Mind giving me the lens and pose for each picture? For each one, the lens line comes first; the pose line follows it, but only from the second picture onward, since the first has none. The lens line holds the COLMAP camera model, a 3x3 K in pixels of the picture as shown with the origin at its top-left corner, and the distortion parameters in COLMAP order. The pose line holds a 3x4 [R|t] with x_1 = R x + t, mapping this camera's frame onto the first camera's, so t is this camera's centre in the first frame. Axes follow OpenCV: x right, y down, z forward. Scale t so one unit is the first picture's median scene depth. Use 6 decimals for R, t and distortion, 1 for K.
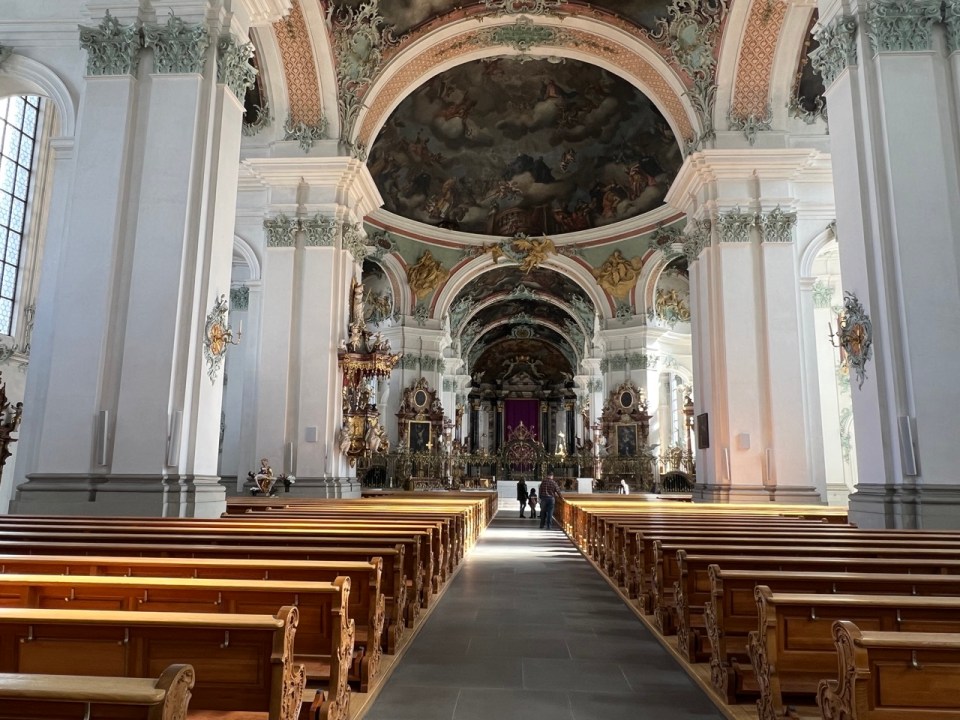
lens RADIAL K [[648.3, 0, 480.0], [0, 648.3, 360.0], [0, 0, 1]] dist [0.046452, -0.059614]
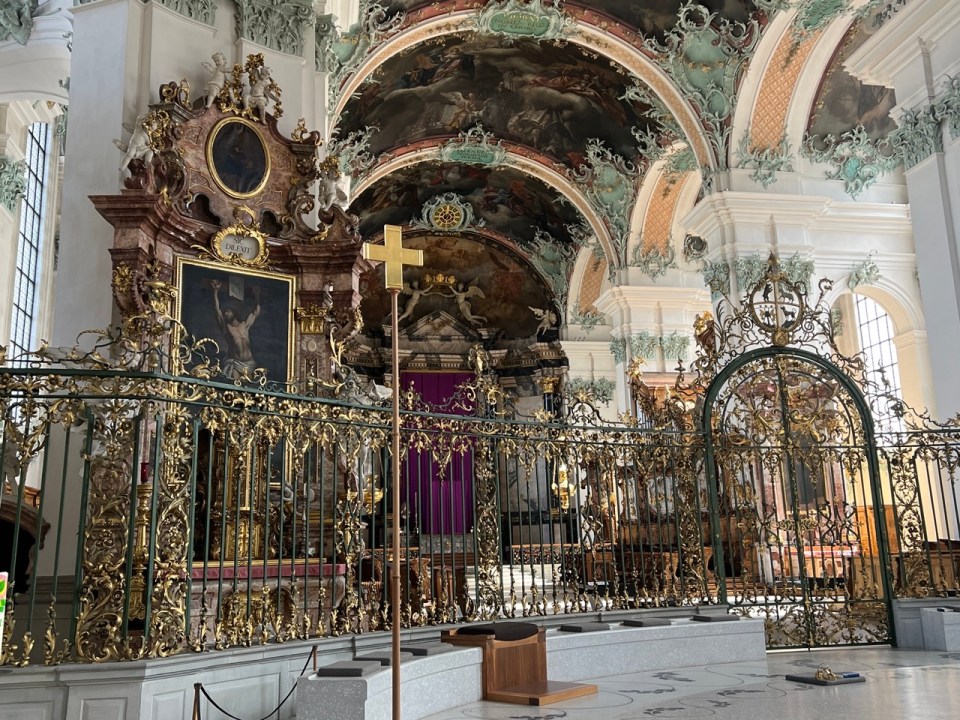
lens RADIAL K [[845.6, 0, 480.0], [0, 845.6, 360.0], [0, 0, 1]] dist [0.006046, 0.000887]
pose [[0.969713, 0.014076, 0.243840, -0.050494], [-0.003443, 0.999027, -0.043978, 0.080364], [-0.244222, 0.041806, 0.968818, 0.448322]]
